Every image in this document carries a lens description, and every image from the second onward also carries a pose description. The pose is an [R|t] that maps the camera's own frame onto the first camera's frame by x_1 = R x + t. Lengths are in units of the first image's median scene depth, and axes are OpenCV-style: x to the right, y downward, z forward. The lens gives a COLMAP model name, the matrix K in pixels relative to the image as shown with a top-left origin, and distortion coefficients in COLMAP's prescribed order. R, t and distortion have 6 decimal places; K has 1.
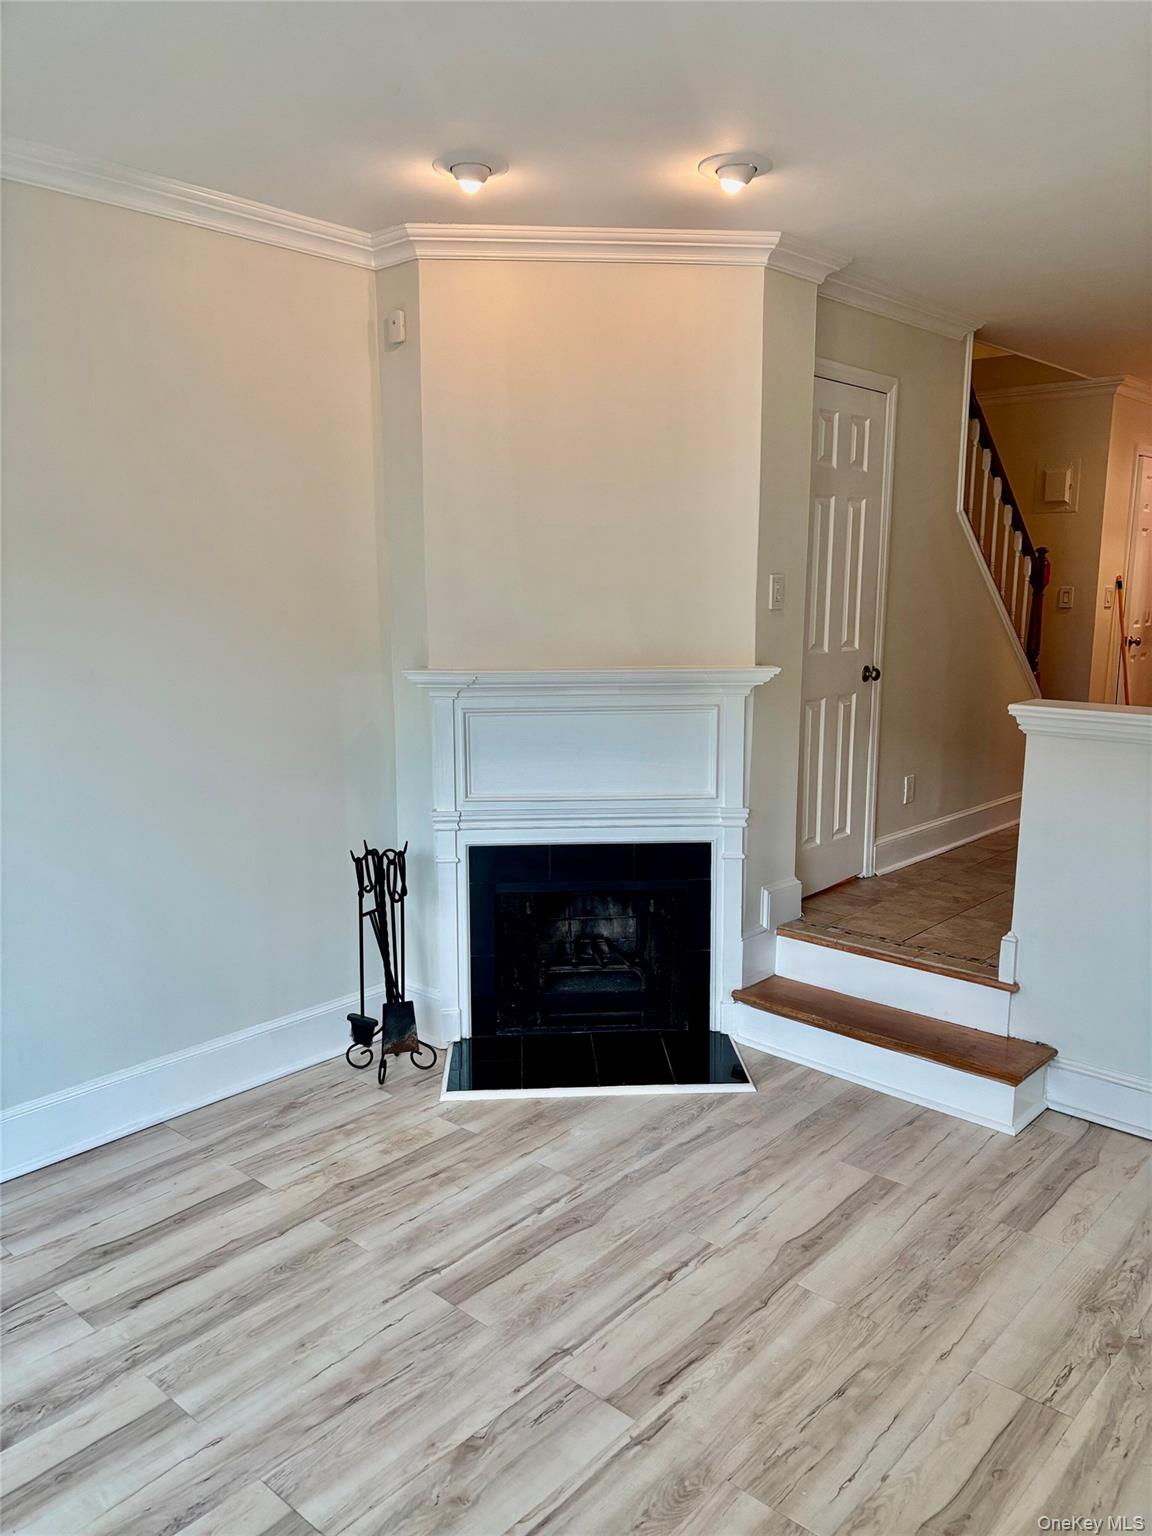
lens RADIAL K [[1171.3, 0, 578.0], [0, 1171.3, 767.5], [0, 0, 1]] dist [0.043734, -0.029438]
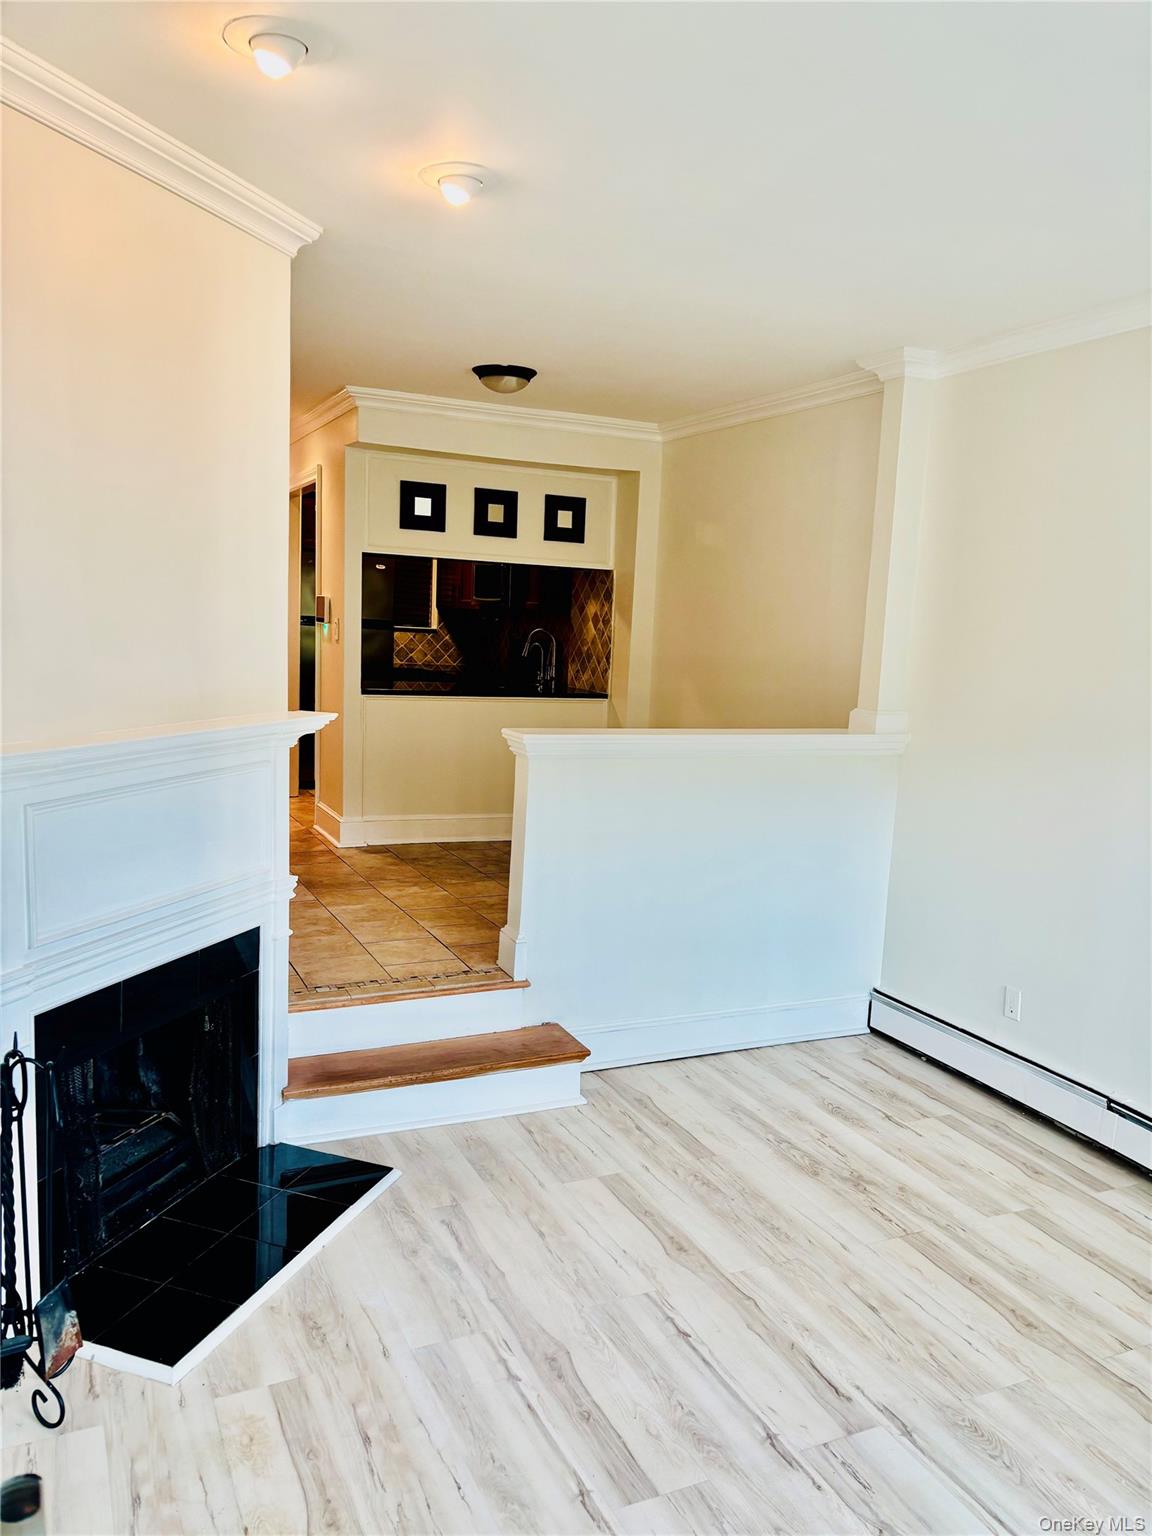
lens RADIAL K [[1171.3, 0, 574.8], [0, 1171.3, 775.4], [0, 0, 1]] dist [0.043734, -0.029438]
pose [[0.388764, -0.110589, 0.914676, -0.743706], [0.111345, 0.991133, 0.072508, -0.104239], [-0.914585, 0.073656, 0.397630, 0.602906]]
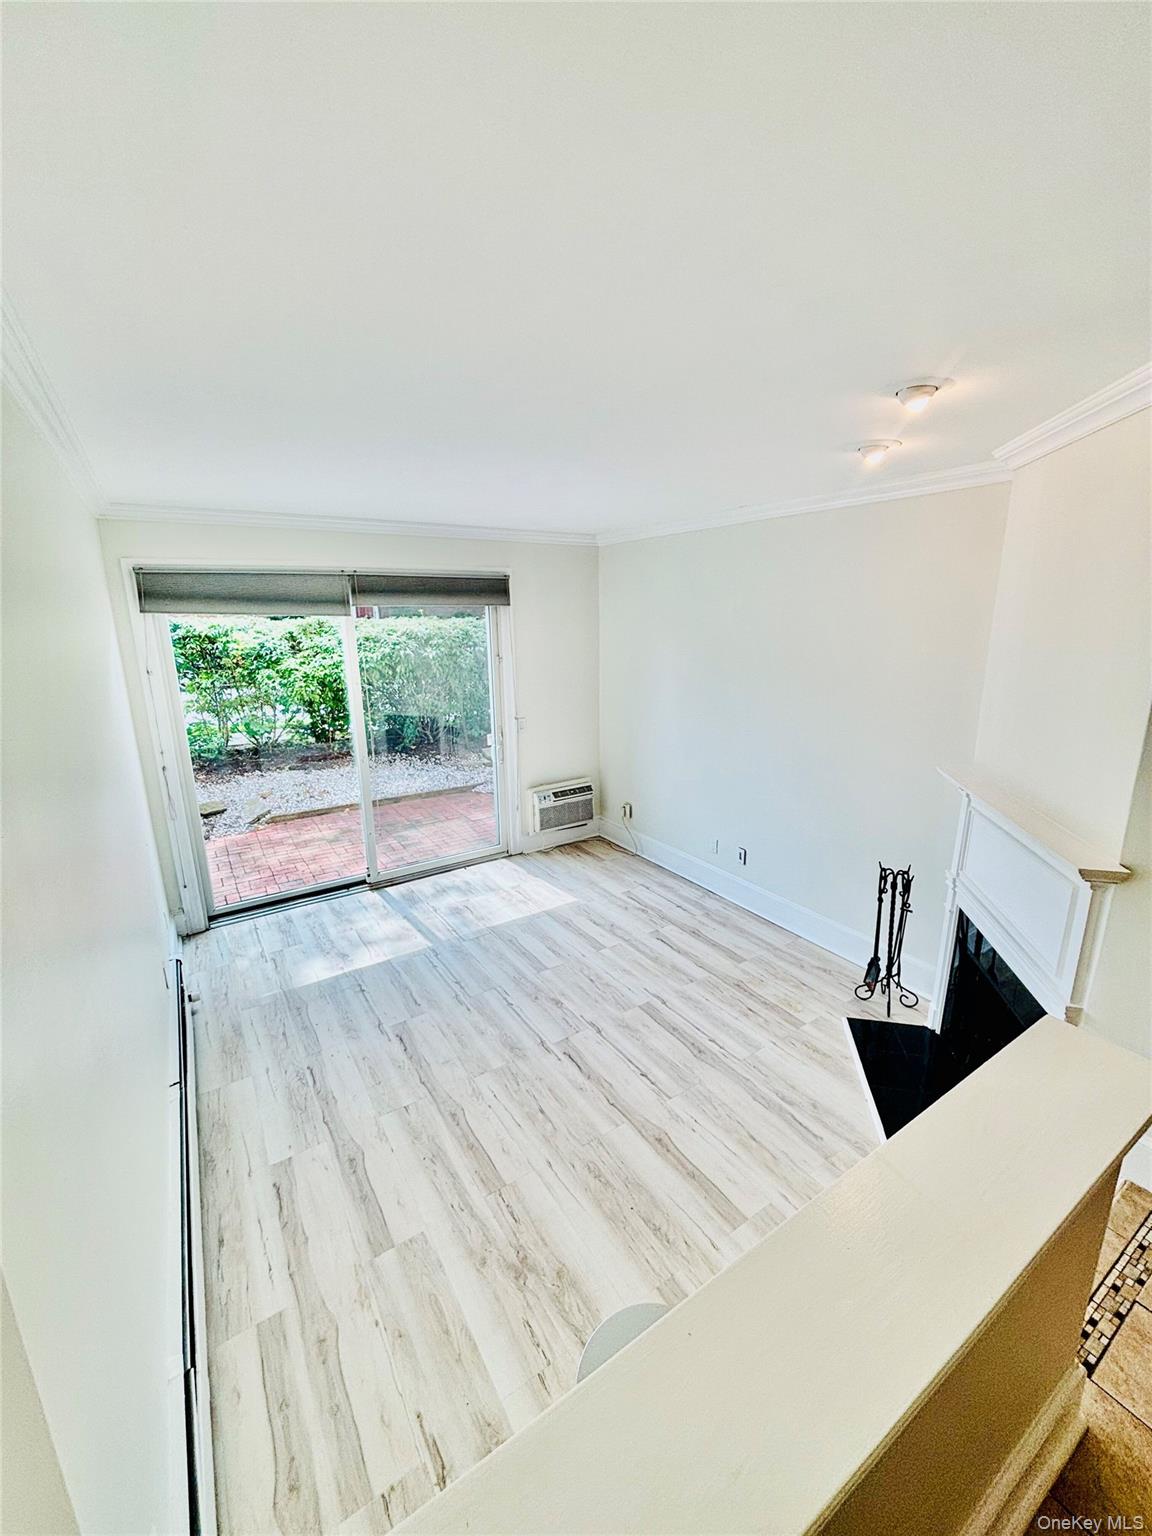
lens RADIAL K [[622.1, 0, 571.6], [0, 622.1, 767.1], [0, 0, 1]] dist [-0.003958, -0.000891]
pose [[-0.266877, 0.236337, -0.934303, 0.861387], [-0.152060, 0.946995, 0.282982, -0.287592], [0.951659, 0.217592, -0.216794, 0.917545]]
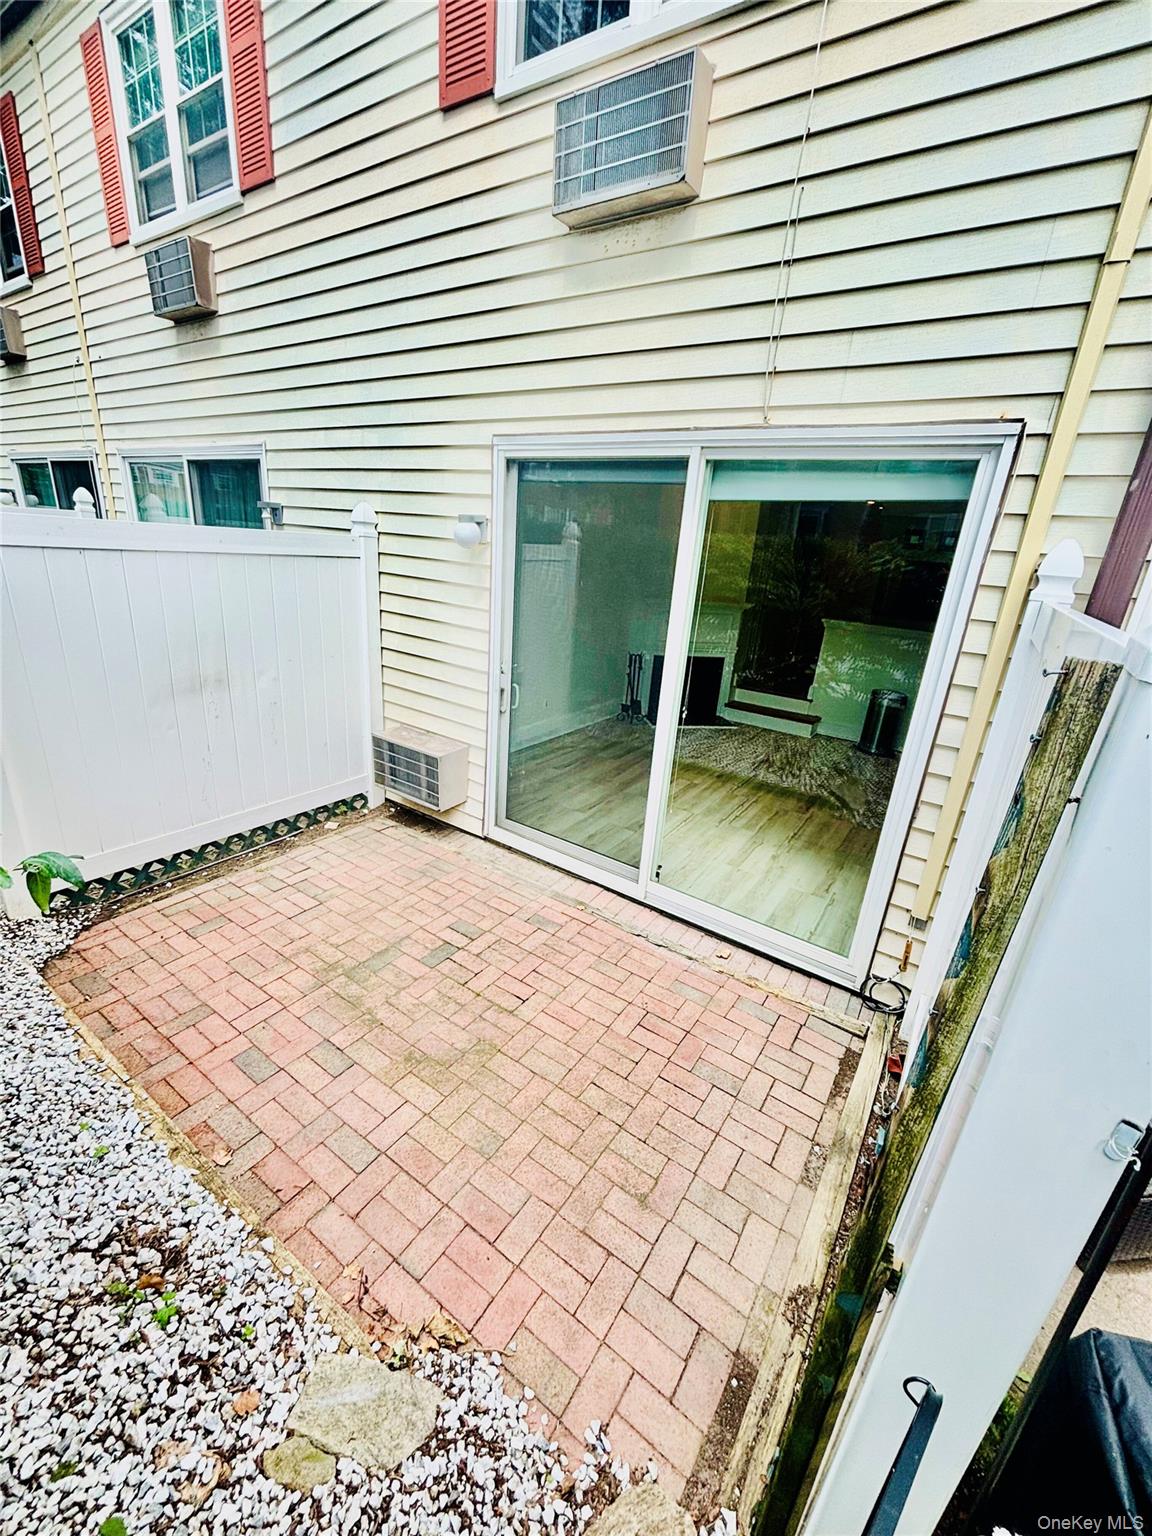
lens RADIAL K [[622.1, 0, 562.2], [0, 622.1, 766.7], [0, 0, 1]] dist [-0.003958, -0.000891]
pose [[0.990159, 0.021362, 0.138306, -0.757132], [-0.045773, 0.983359, 0.175810, 0.106027], [-0.132249, -0.180410, 0.974660, -0.919949]]
